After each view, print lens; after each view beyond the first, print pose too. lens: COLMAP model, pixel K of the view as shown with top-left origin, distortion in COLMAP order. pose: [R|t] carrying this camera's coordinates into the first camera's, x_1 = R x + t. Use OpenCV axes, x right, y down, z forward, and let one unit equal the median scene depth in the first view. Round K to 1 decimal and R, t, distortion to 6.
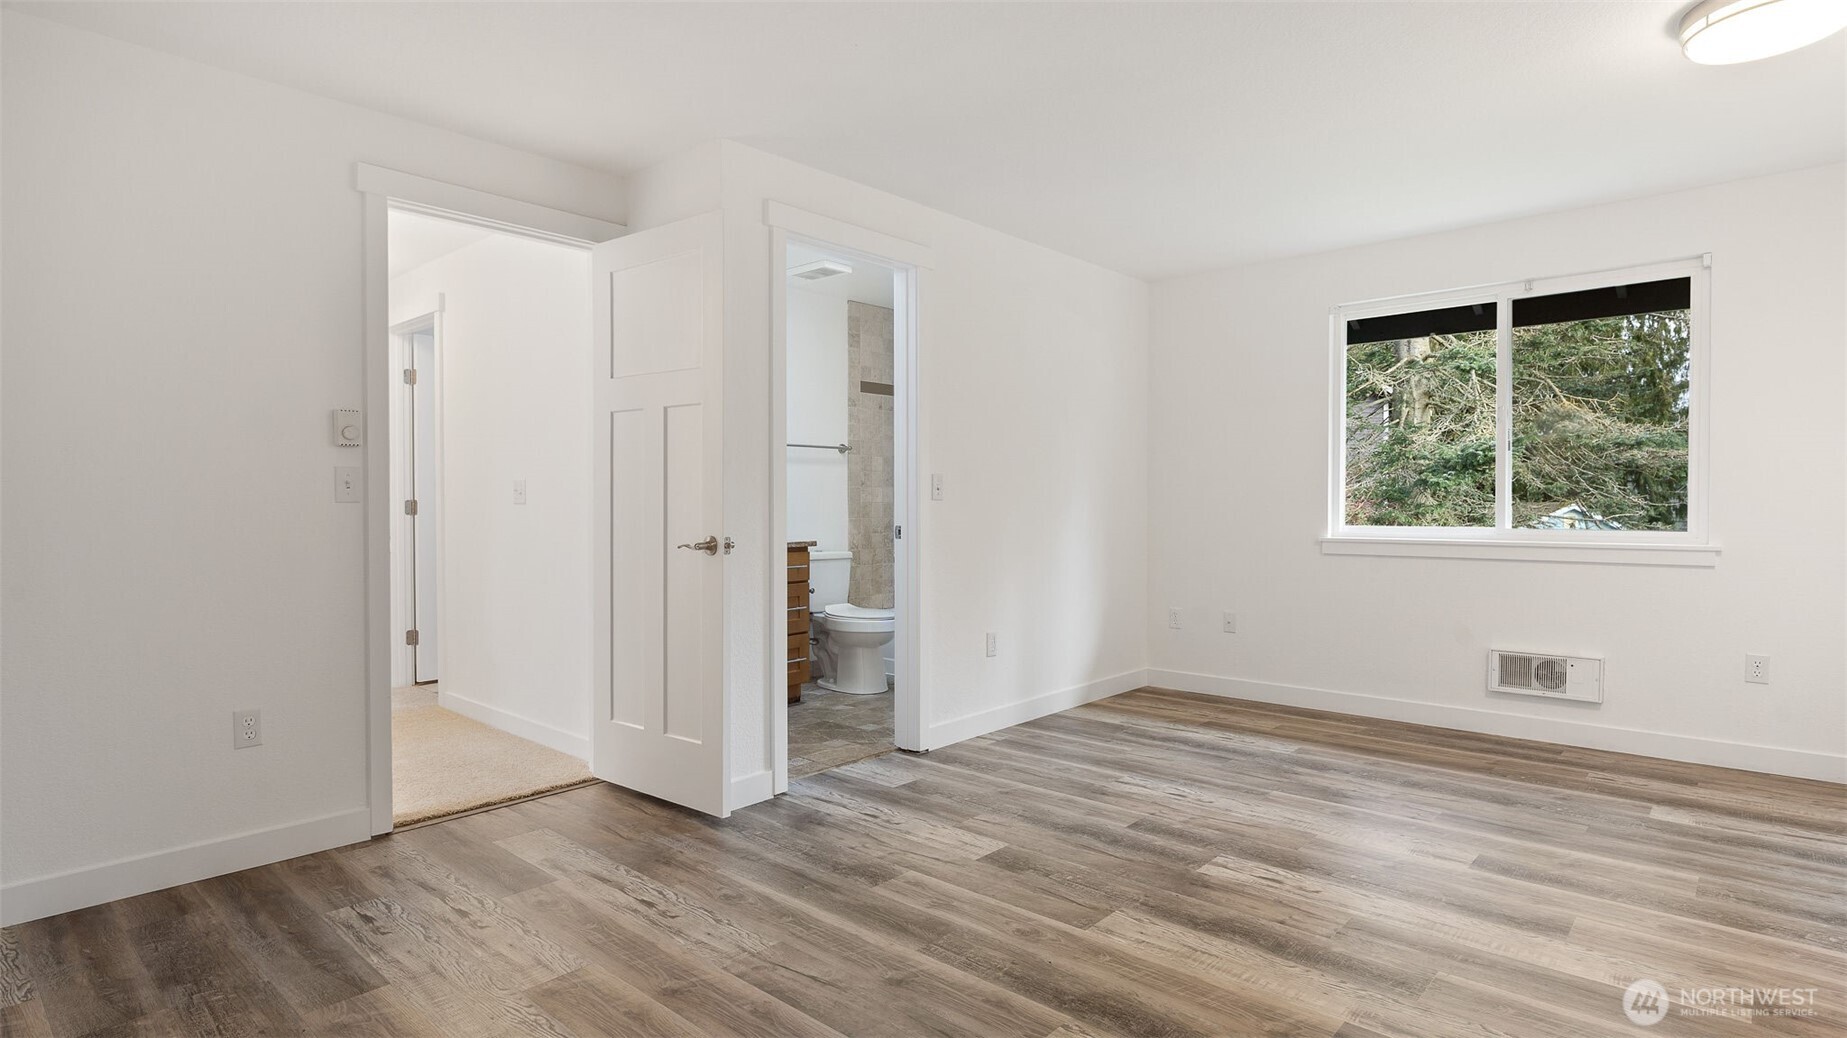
lens RADIAL K [[937.4, 0, 923.5], [0, 937.4, 519.0], [0, 0, 1]] dist [-0.001537, 0.000205]
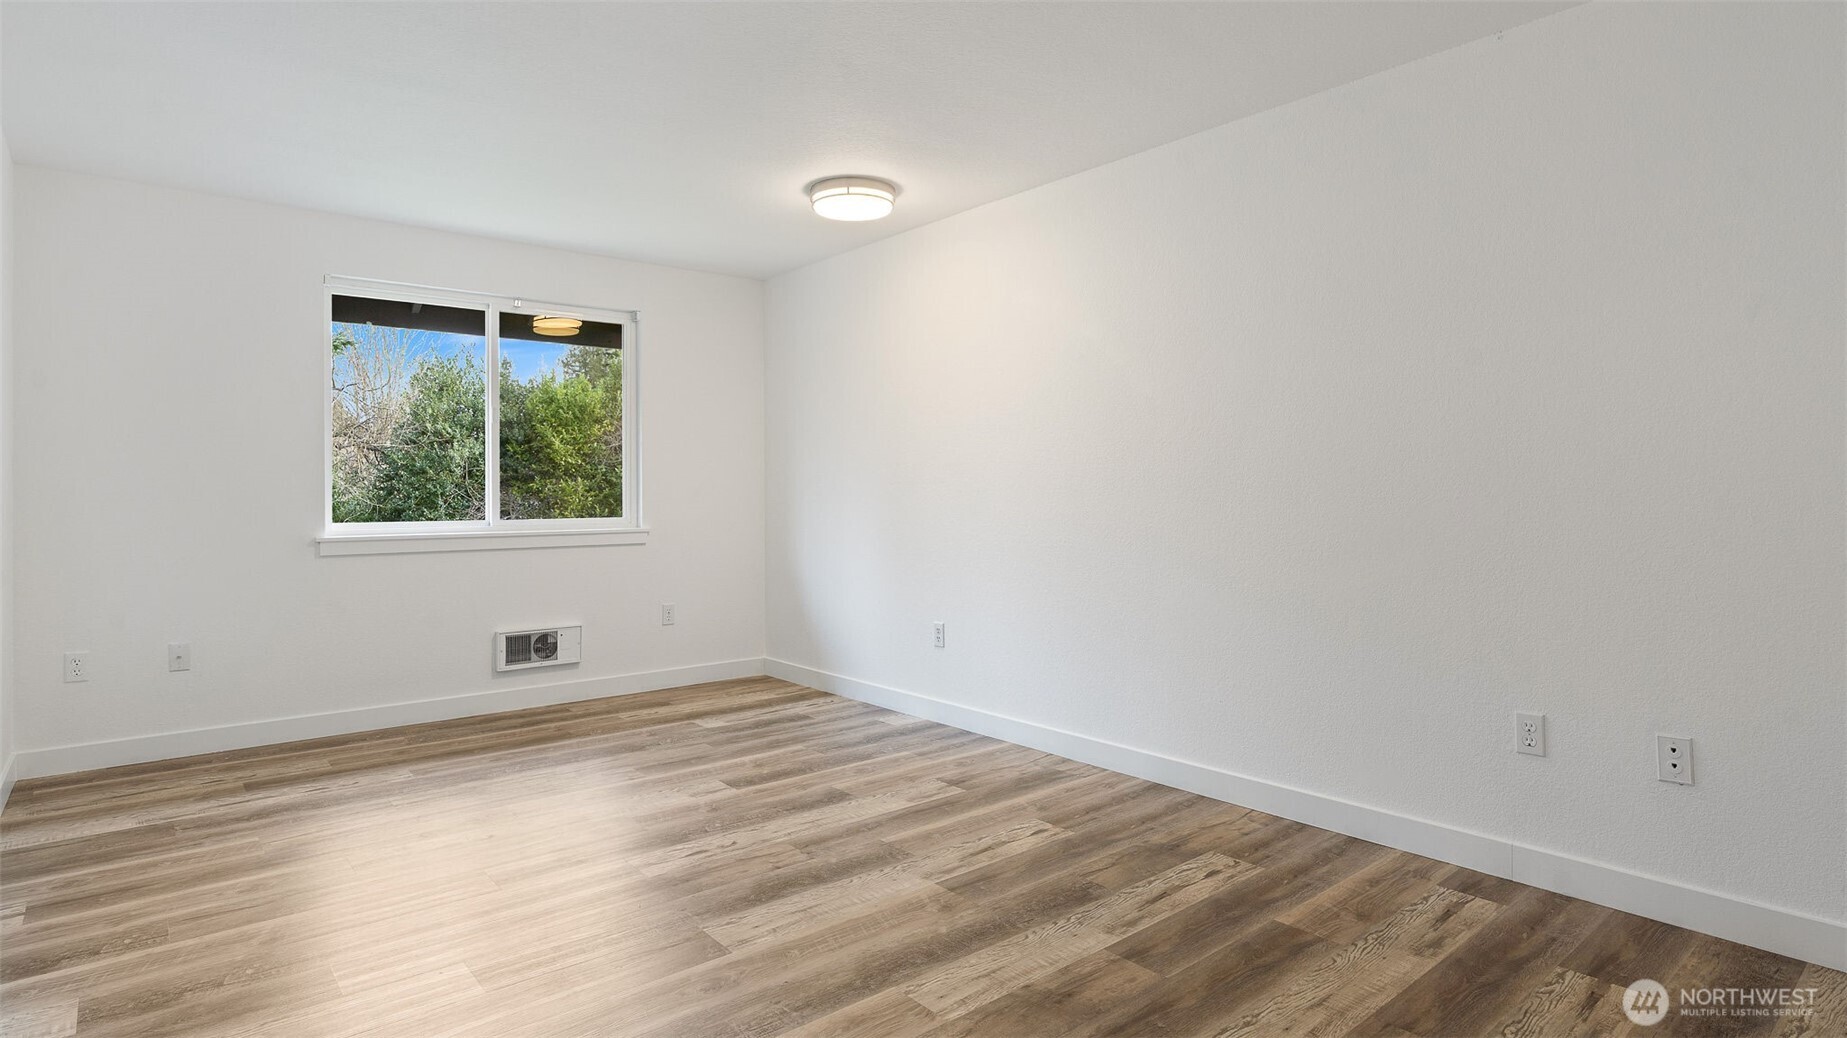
lens RADIAL K [[961.9, 0, 892.4], [0, 961.9, 482.9], [0, 0, 1]] dist [-0.002284, -0.000419]
pose [[0.160088, 0.013275, 0.987013, -0.556654], [0.021878, 0.999616, -0.016993, -0.006169], [-0.986860, 0.024314, 0.159736, 0.502976]]
